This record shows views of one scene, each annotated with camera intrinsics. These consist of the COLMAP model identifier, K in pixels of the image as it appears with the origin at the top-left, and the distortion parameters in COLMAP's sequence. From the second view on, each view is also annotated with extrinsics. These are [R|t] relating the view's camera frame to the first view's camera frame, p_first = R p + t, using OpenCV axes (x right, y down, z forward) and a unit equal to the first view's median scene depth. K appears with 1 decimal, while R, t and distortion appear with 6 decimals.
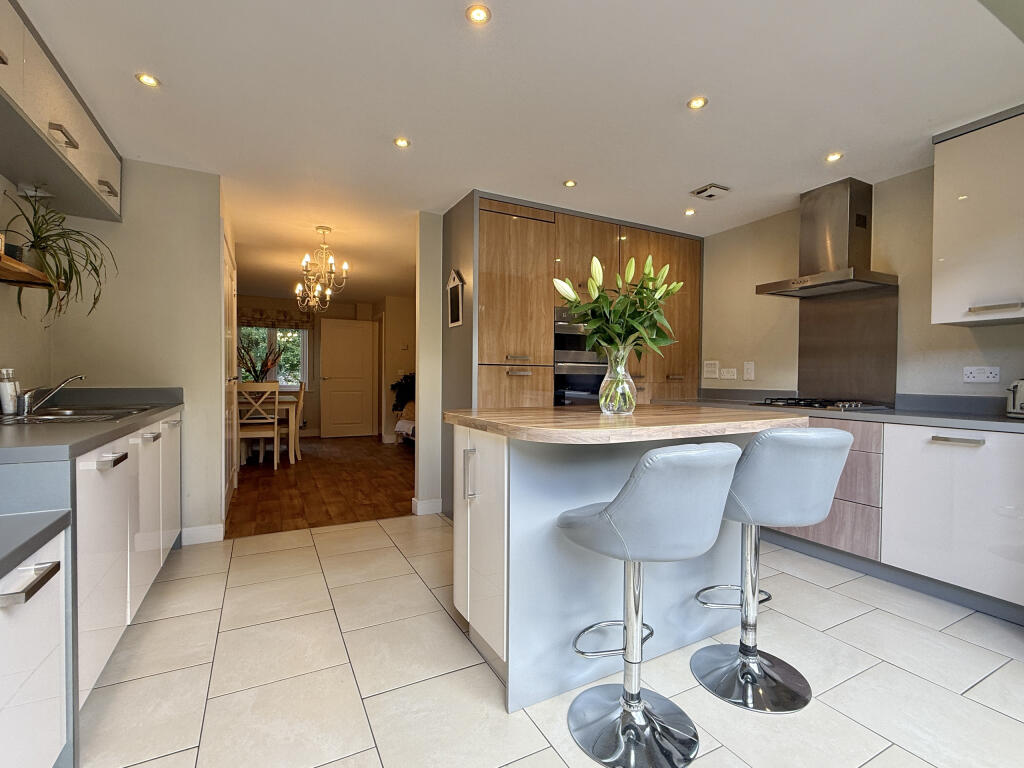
lens RADIAL K [[473.9, 0, 510.0], [0, 473.9, 384.5], [0, 0, 1]] dist [0.001446, 0.000501]
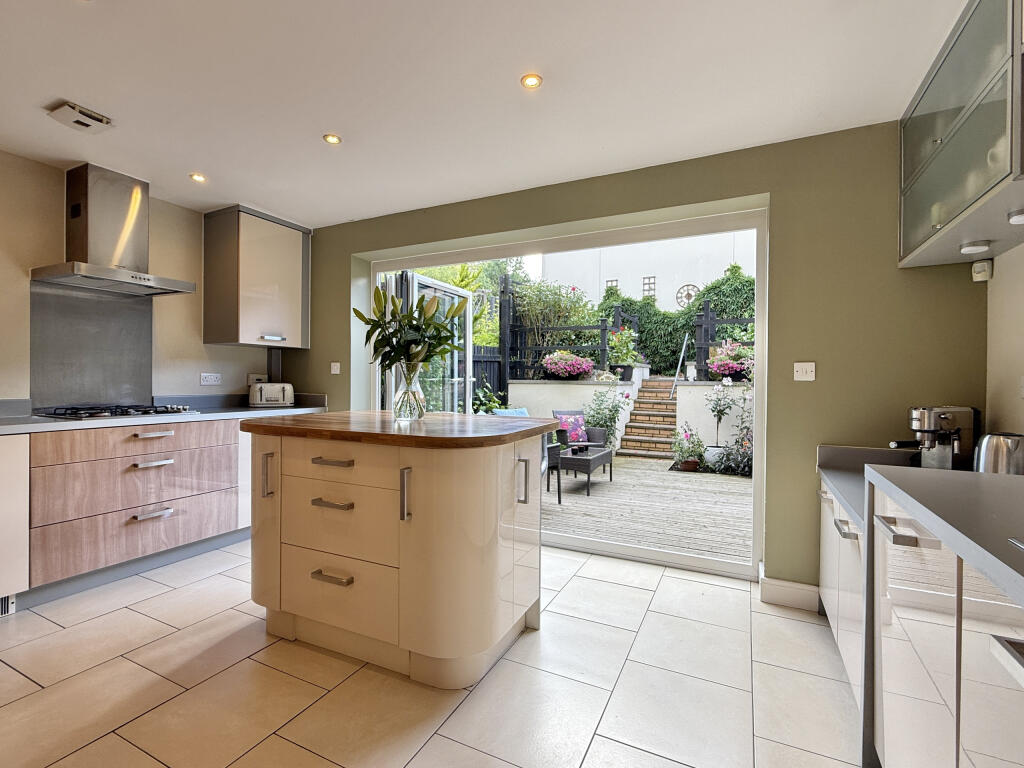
lens RADIAL K [[473.9, 0, 510.0], [0, 473.9, 384.5], [0, 0, 1]] dist [0.001446, 0.000501]
pose [[-0.586328, -0.018517, 0.809862, -0.492133], [0.001771, 0.999707, 0.024140, -0.029022], [-0.810072, 0.015588, -0.586123, 0.862624]]
